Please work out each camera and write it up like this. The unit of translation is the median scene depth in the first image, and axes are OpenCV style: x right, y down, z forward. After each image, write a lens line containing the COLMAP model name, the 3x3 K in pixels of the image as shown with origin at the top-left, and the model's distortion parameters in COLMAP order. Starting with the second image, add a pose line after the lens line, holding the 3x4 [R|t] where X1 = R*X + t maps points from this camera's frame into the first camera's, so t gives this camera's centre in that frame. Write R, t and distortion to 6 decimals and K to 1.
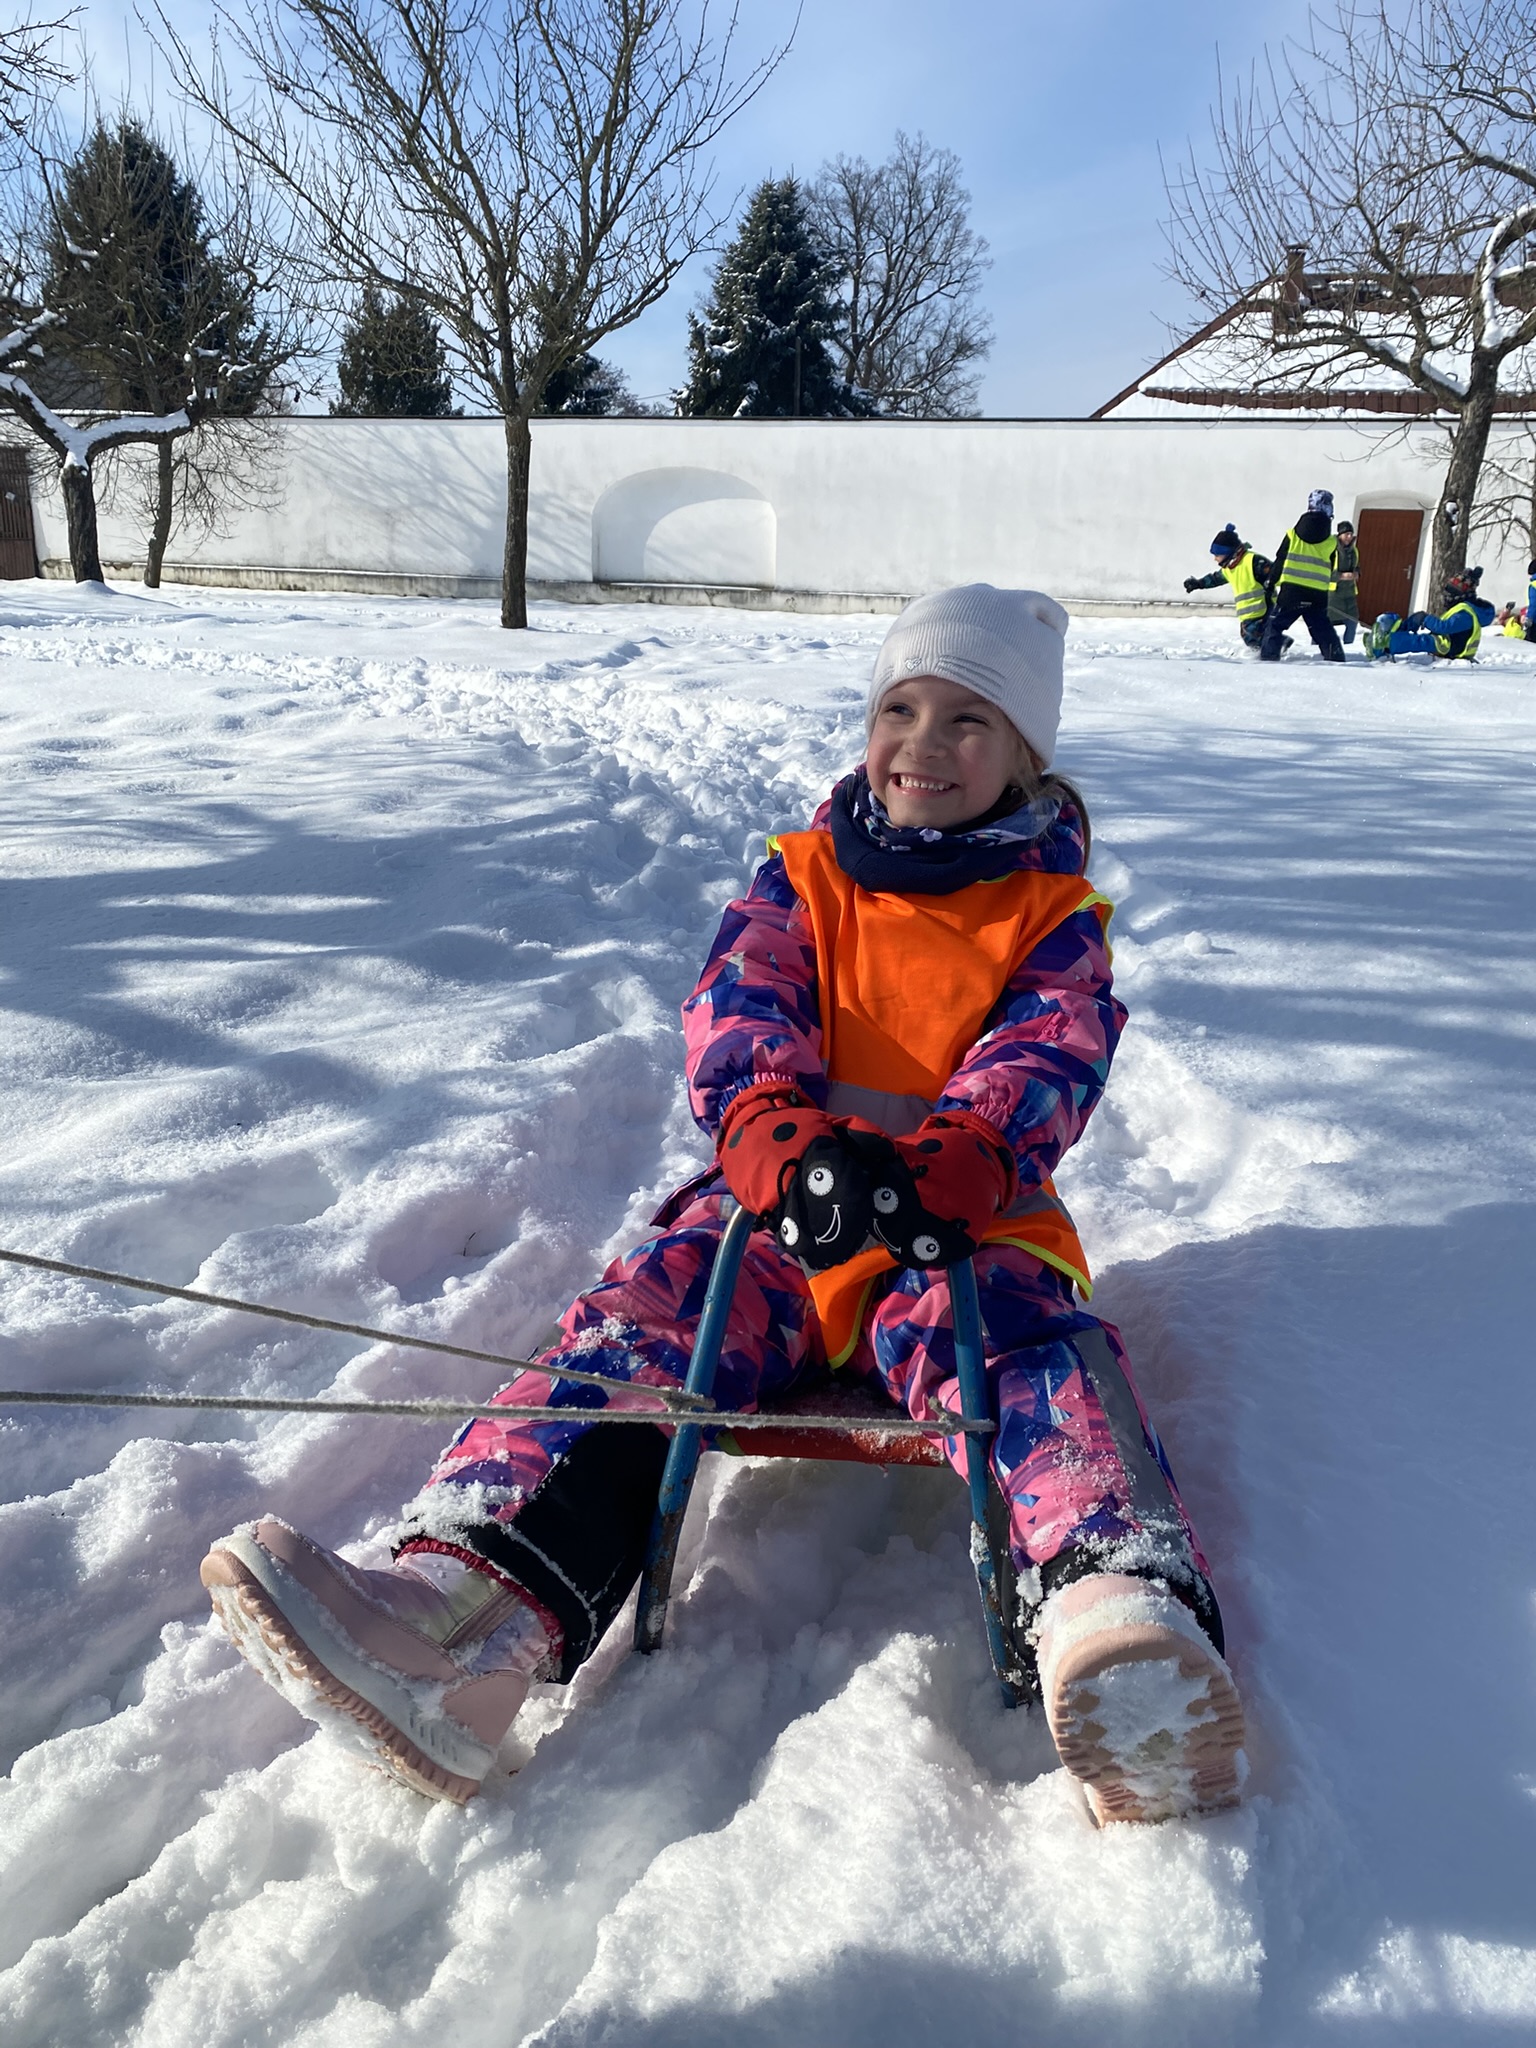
lens RADIAL K [[1544.6, 0, 761.5], [0, 1544.6, 1032.5], [0, 0, 1]] dist [0.019050, -0.016159]
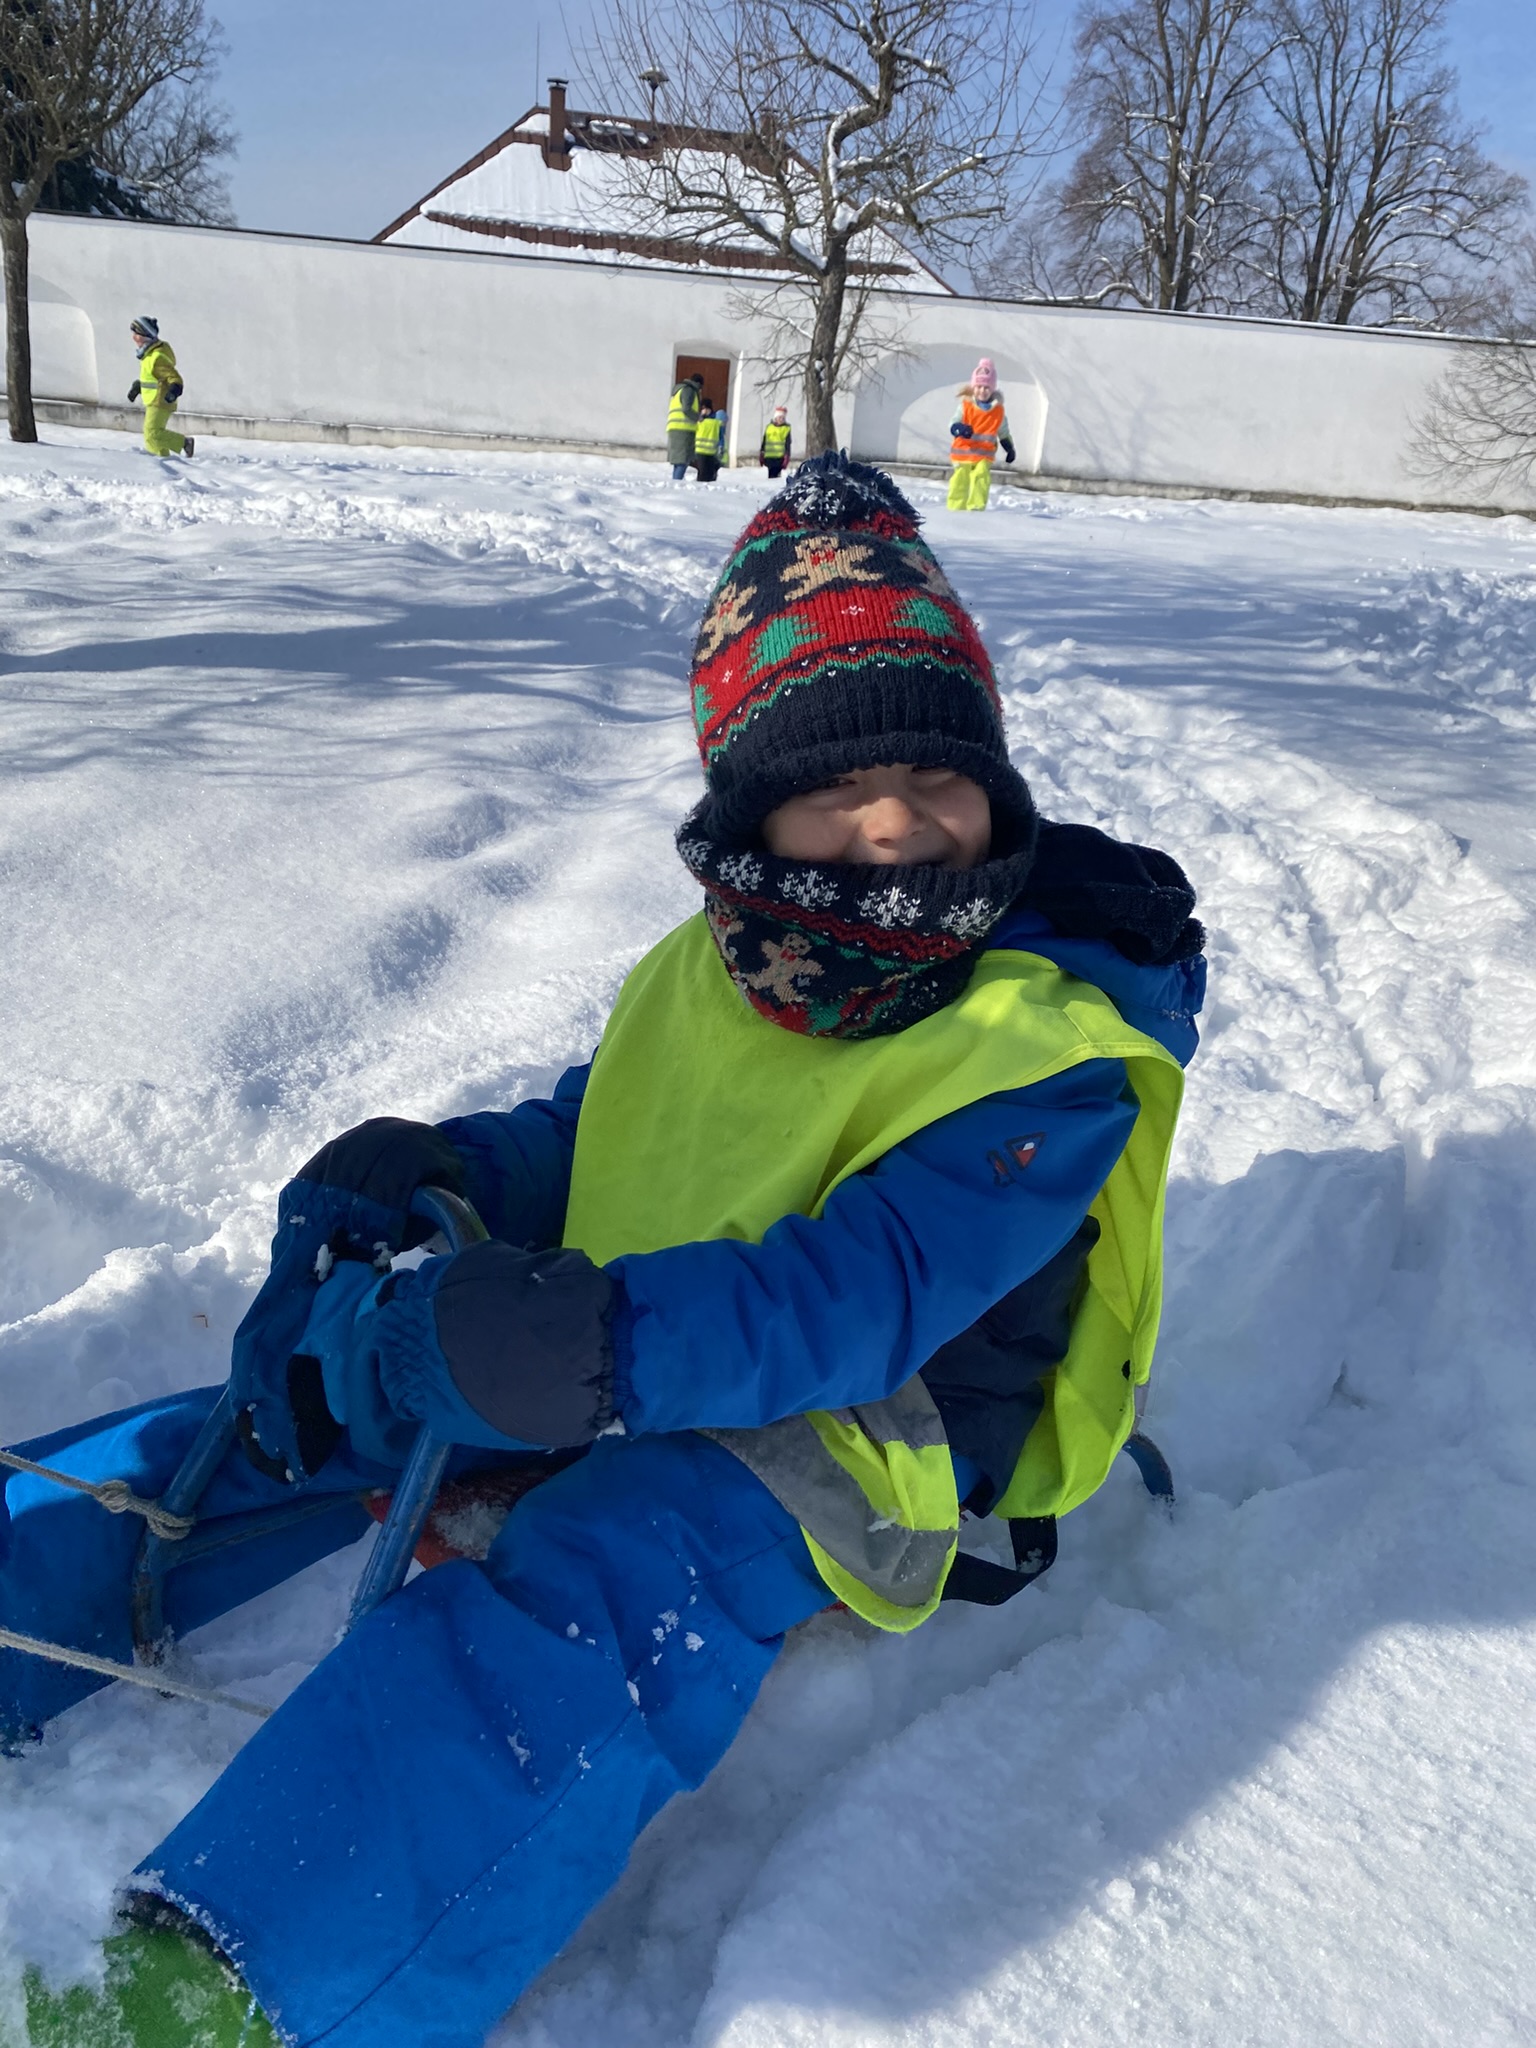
lens RADIAL K [[1544.6, 0, 759.0], [0, 1544.6, 1039.1], [0, 0, 1]] dist [0.019050, -0.016159]
pose [[0.898385, -0.127912, 0.420169, -0.293732], [0.084305, 0.989085, 0.120849, 0.049998], [-0.431041, -0.073147, 0.899363, -0.170758]]
